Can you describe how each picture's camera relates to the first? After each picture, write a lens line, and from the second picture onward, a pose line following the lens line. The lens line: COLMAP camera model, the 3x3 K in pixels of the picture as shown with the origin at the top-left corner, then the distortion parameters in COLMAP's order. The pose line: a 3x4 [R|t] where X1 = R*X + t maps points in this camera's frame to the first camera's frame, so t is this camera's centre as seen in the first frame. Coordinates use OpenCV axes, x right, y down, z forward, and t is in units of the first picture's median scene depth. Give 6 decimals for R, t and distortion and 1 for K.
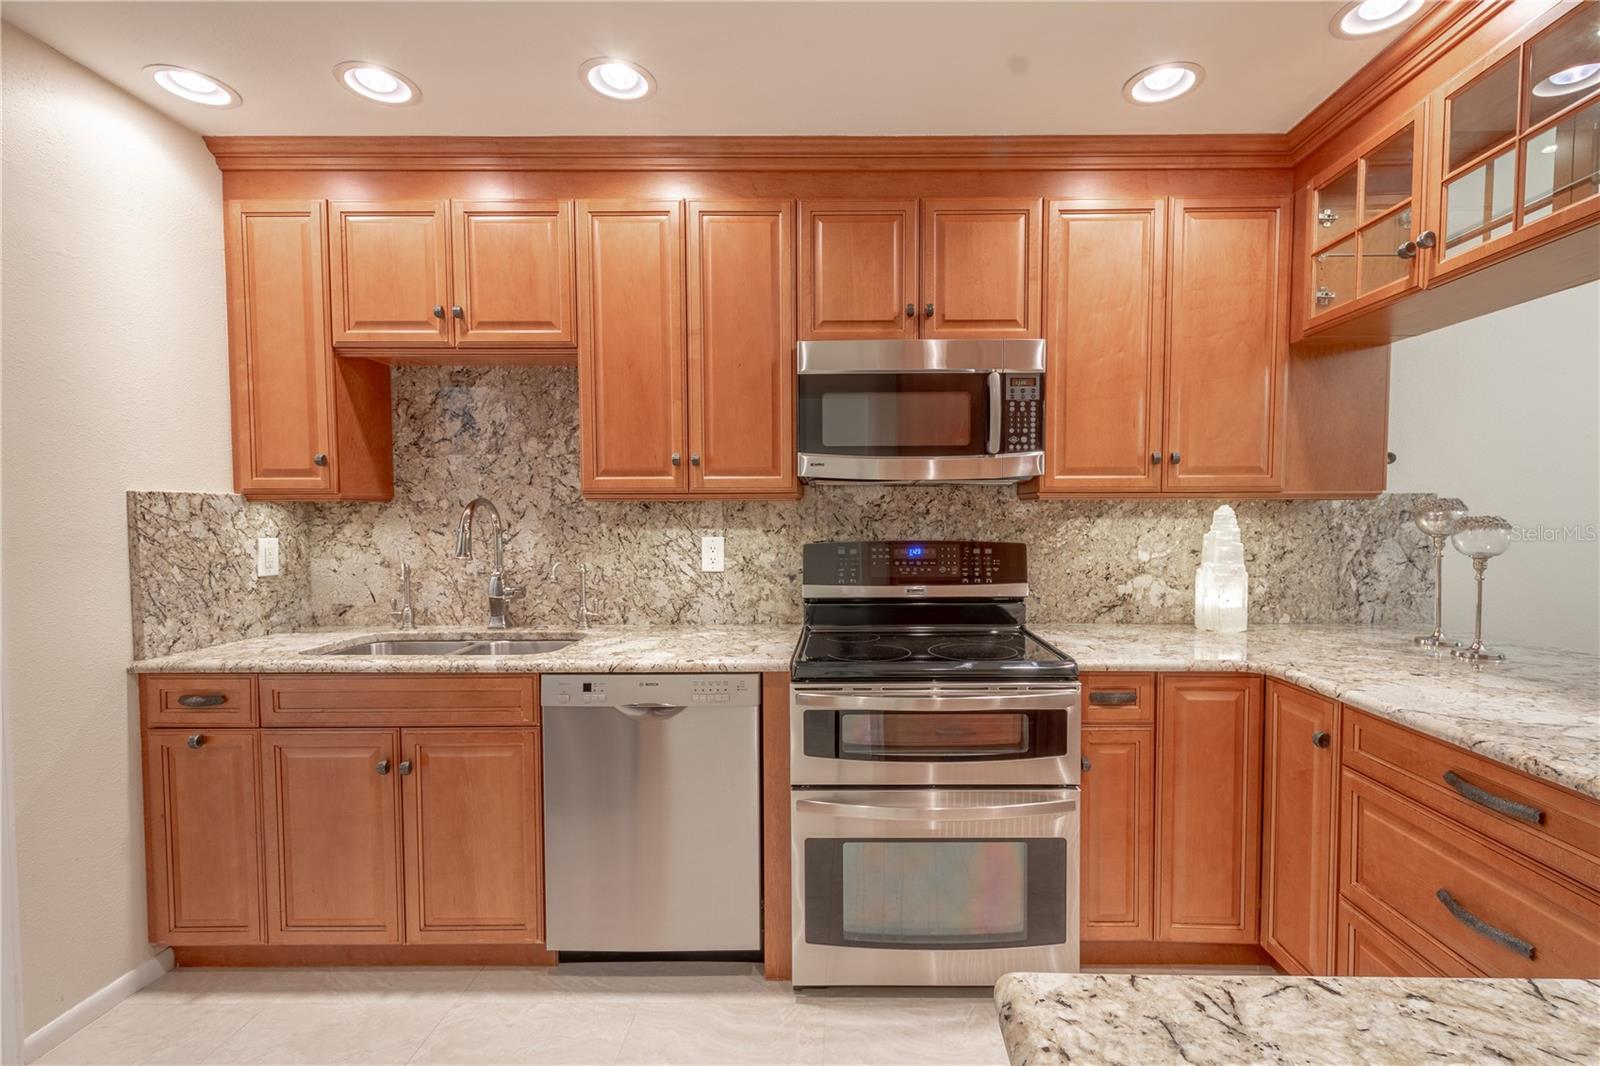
lens RADIAL K [[713.0, 0, 846.9], [0, 713.0, 544.4], [0, 0, 1]] dist [0.007792, -0.003288]
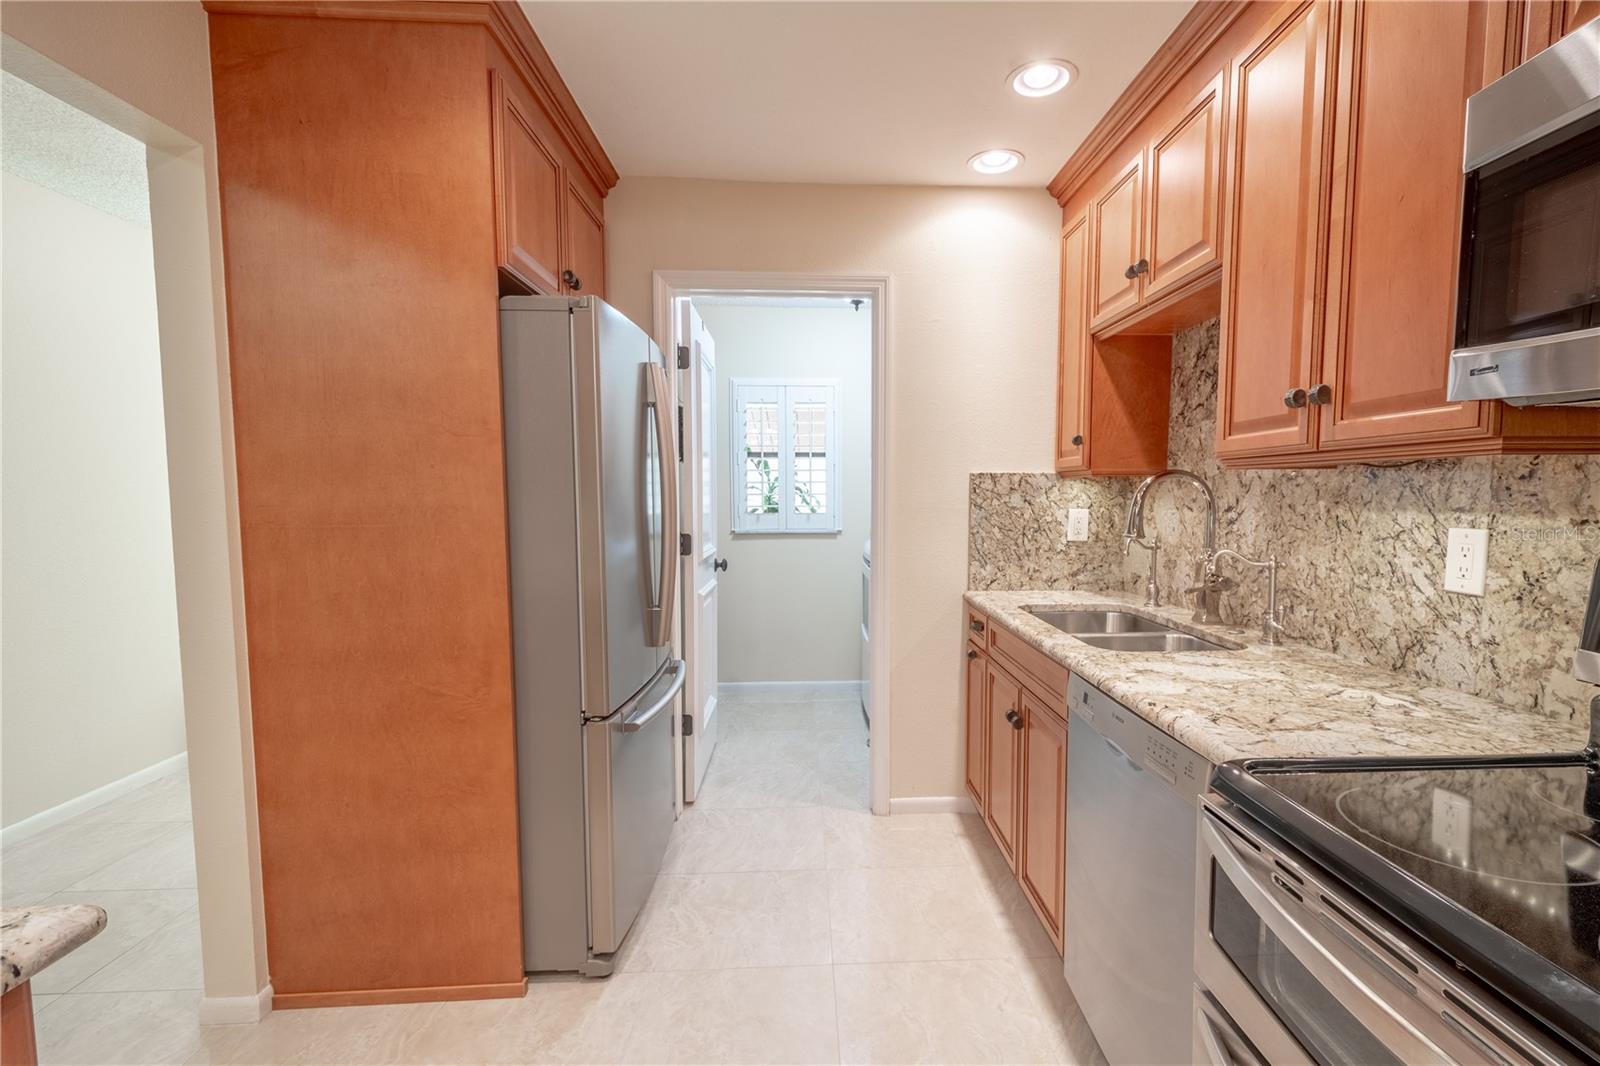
lens RADIAL K [[713.0, 0, 846.9], [0, 713.0, 544.4], [0, 0, 1]] dist [0.007792, -0.003288]
pose [[0.059274, 0.074649, -0.995447, 0.366381], [-0.040594, 0.996555, 0.072315, -0.021392], [0.997416, 0.036123, 0.062101, 0.577928]]
